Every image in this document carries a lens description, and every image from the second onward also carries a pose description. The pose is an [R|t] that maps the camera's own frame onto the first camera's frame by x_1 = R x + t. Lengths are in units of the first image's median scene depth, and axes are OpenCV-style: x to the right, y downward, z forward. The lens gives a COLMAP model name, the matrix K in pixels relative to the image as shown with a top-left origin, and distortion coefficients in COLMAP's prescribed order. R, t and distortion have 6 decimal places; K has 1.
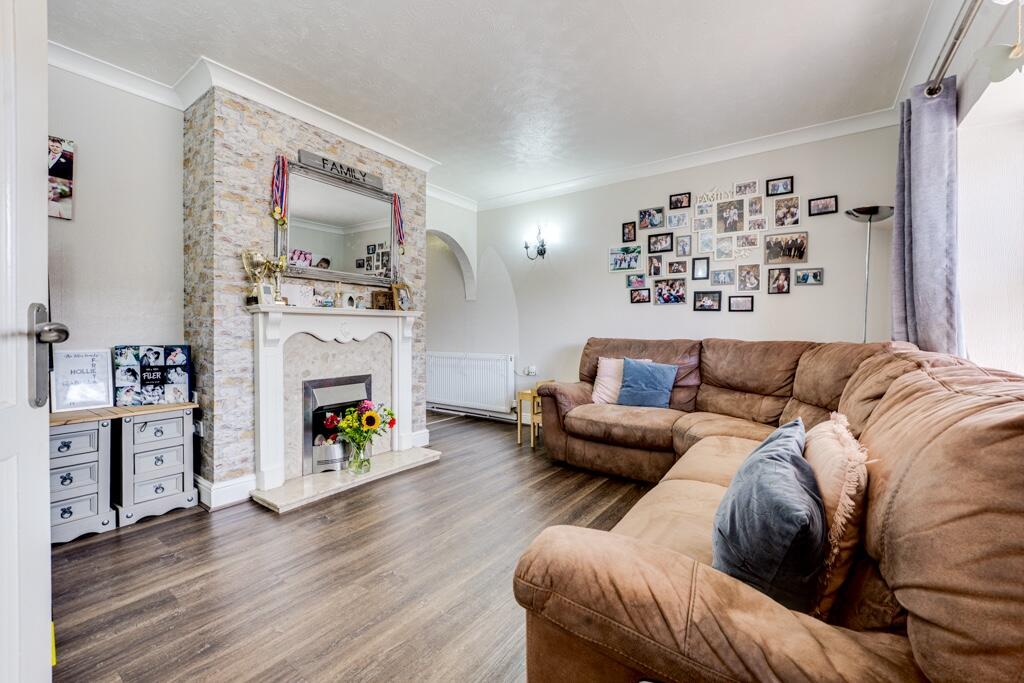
lens RADIAL K [[418.2, 0, 518.4], [0, 418.2, 336.3], [0, 0, 1]] dist [-0.019860, 0.001992]
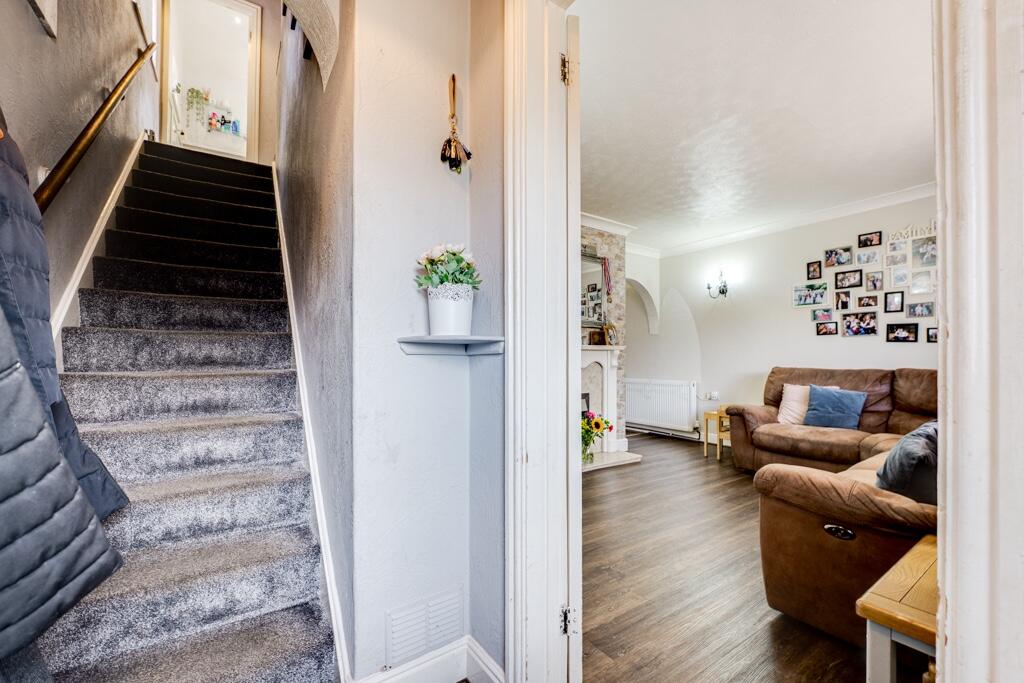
lens RADIAL K [[418.2, 0, 511.2], [0, 418.2, 358.3], [0, 0, 1]] dist [-0.019860, 0.001992]
pose [[0.932129, -0.001275, -0.362124, -0.093111], [-0.004189, 0.999889, -0.014301, -0.000843], [0.362102, 0.014848, 0.932020, -0.332586]]
